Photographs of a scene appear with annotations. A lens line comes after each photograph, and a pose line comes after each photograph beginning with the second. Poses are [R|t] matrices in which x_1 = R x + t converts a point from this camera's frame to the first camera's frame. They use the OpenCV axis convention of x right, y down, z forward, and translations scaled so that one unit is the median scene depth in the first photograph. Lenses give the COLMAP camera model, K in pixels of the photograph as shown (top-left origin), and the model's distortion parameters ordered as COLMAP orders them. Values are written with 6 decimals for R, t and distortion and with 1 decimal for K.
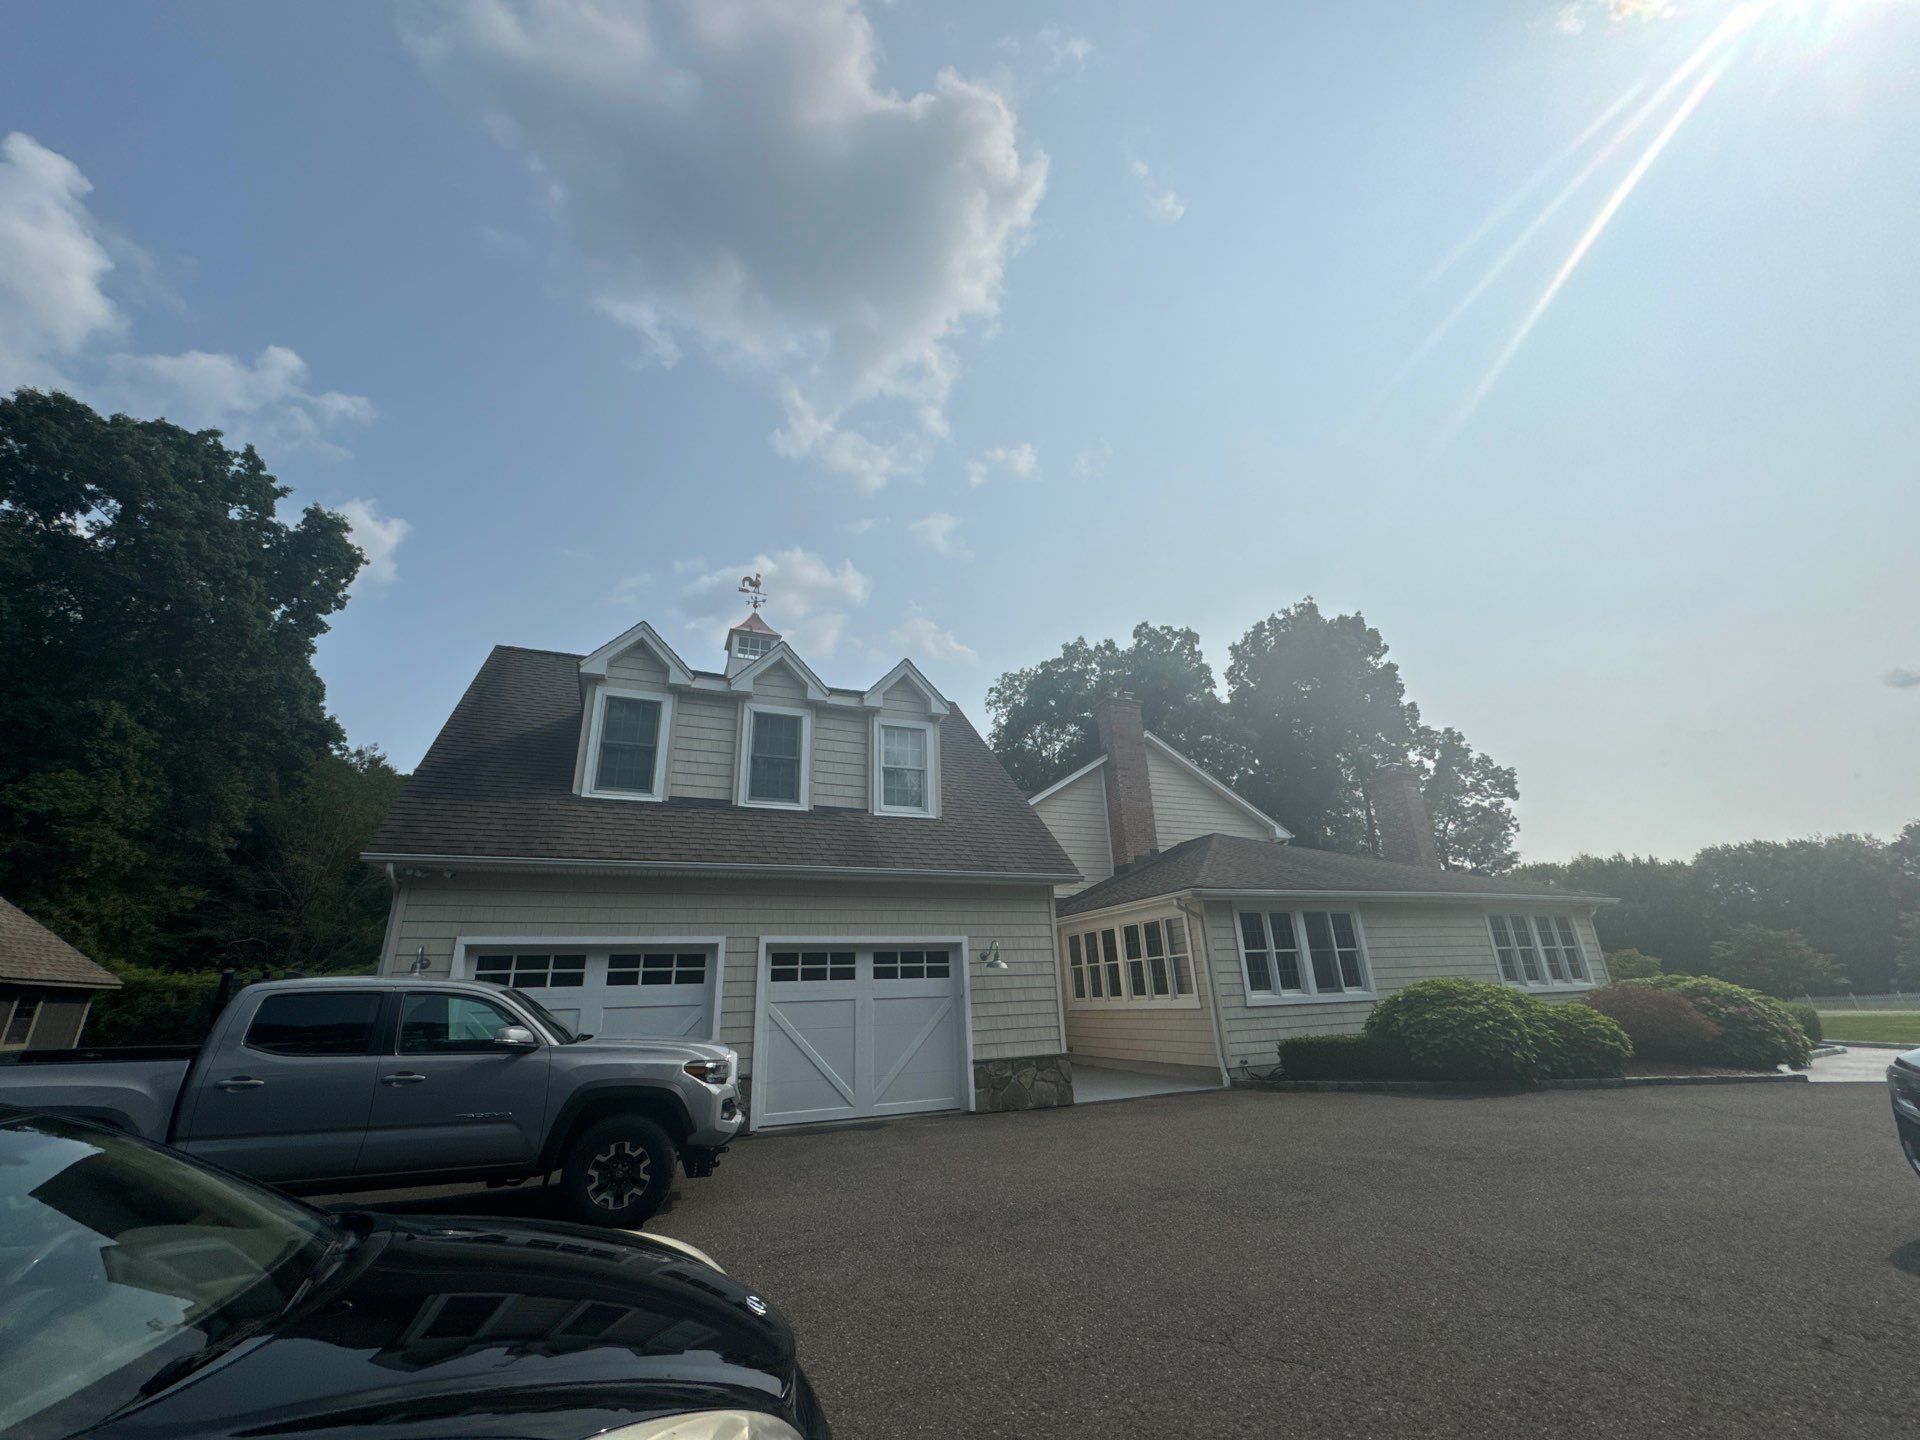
lens RADIAL K [[754.5, 0, 964.1], [0, 754.5, 717.0], [0, 0, 1]] dist [-0.001077, -0.000129]
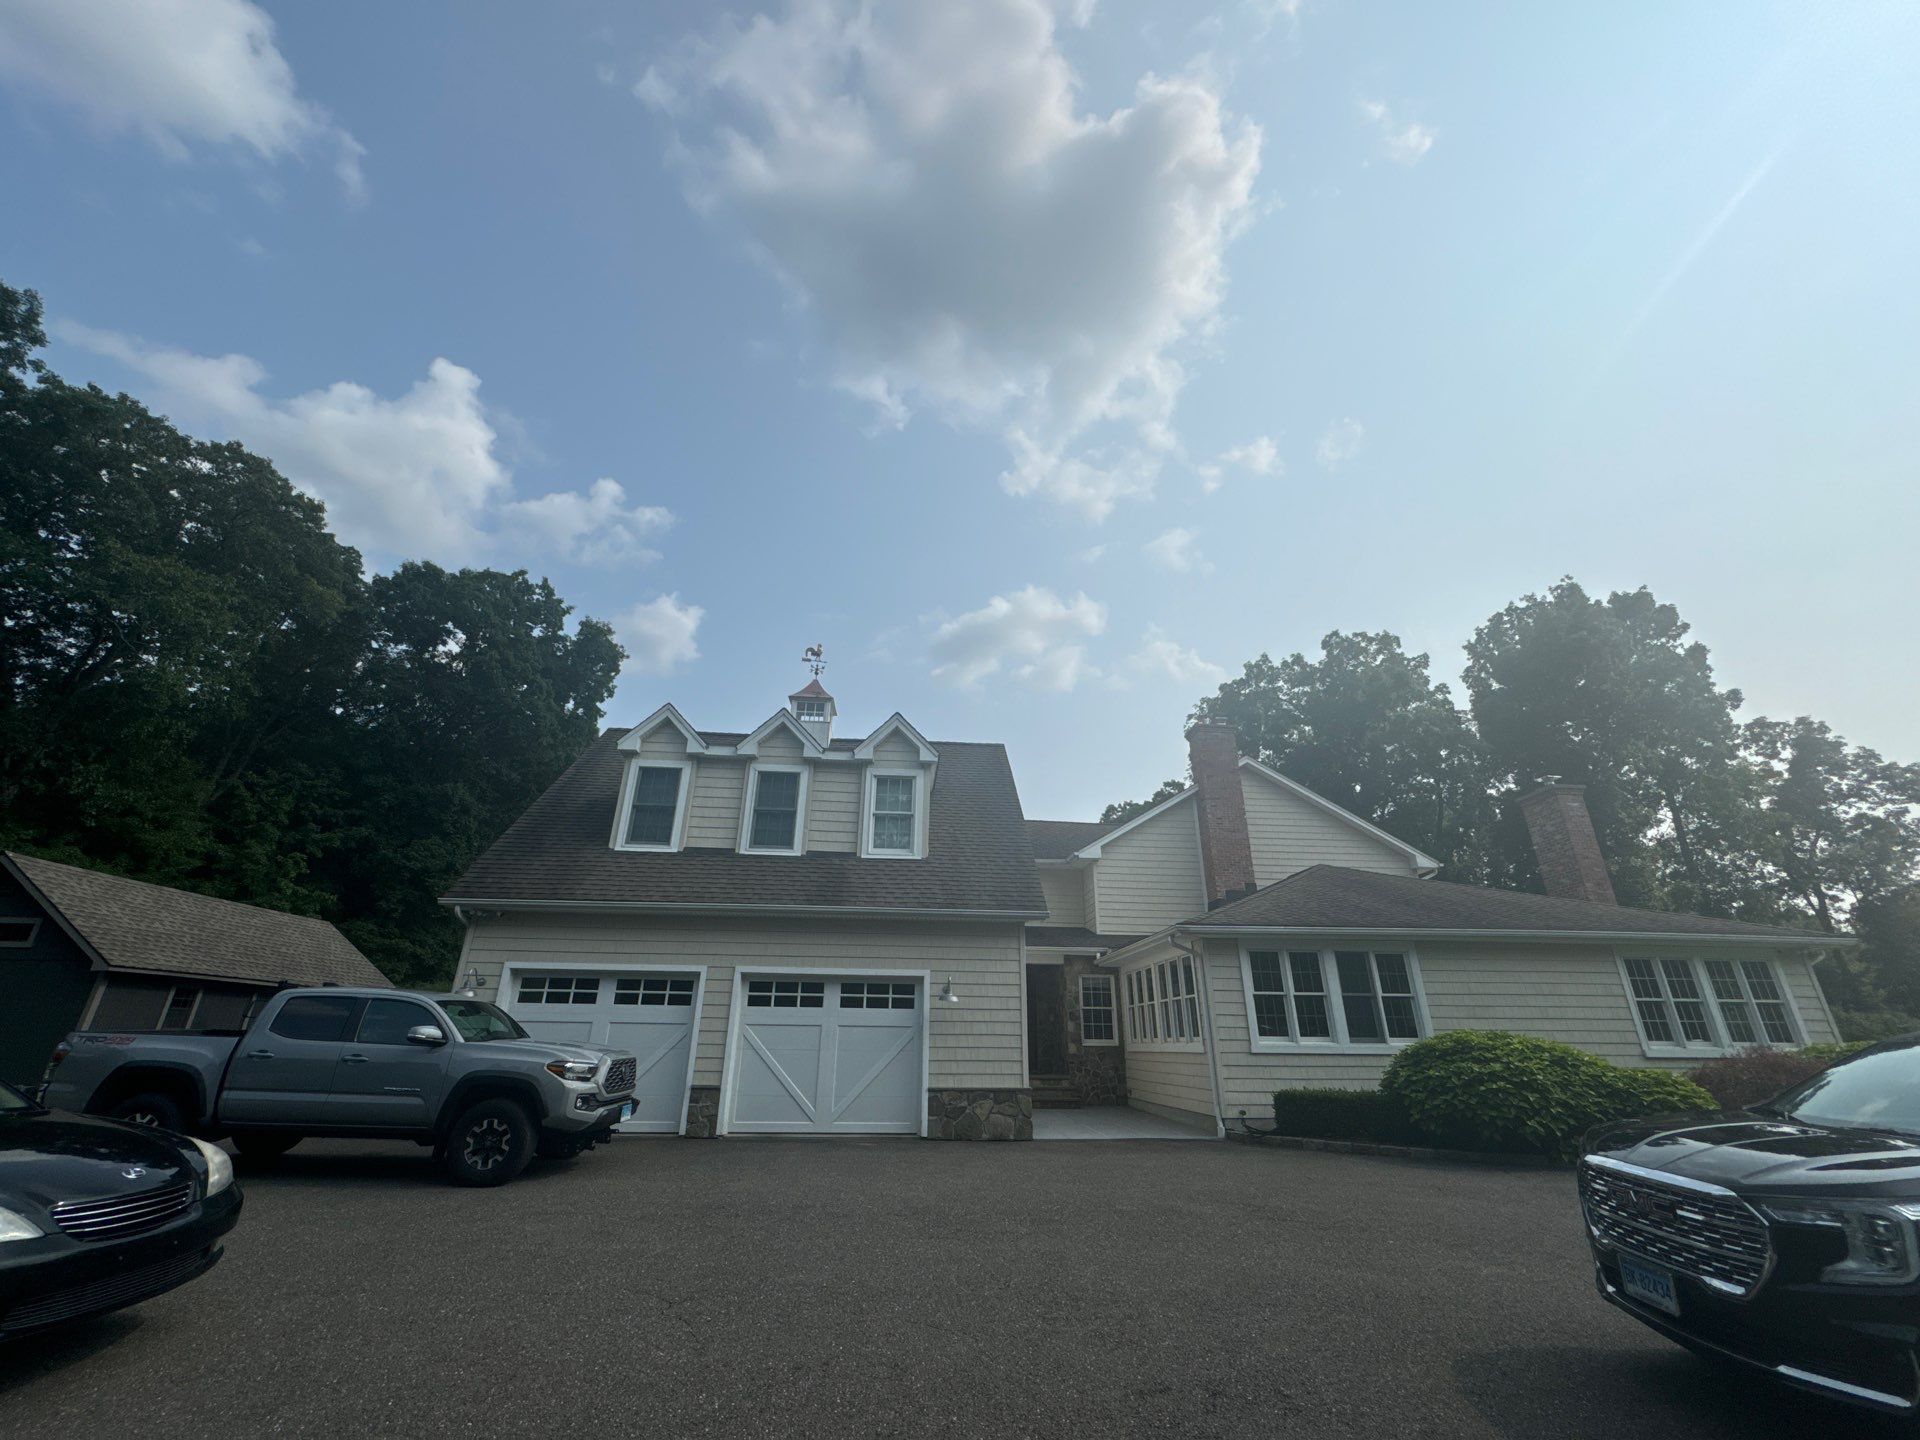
lens RADIAL K [[754.5, 0, 964.1], [0, 754.5, 717.0], [0, 0, 1]] dist [-0.001077, -0.000129]
pose [[0.950355, -0.082270, -0.300094, 0.352379], [0.068223, 0.996040, -0.057010, -0.002008], [0.303595, 0.033706, 0.952205, -0.012615]]
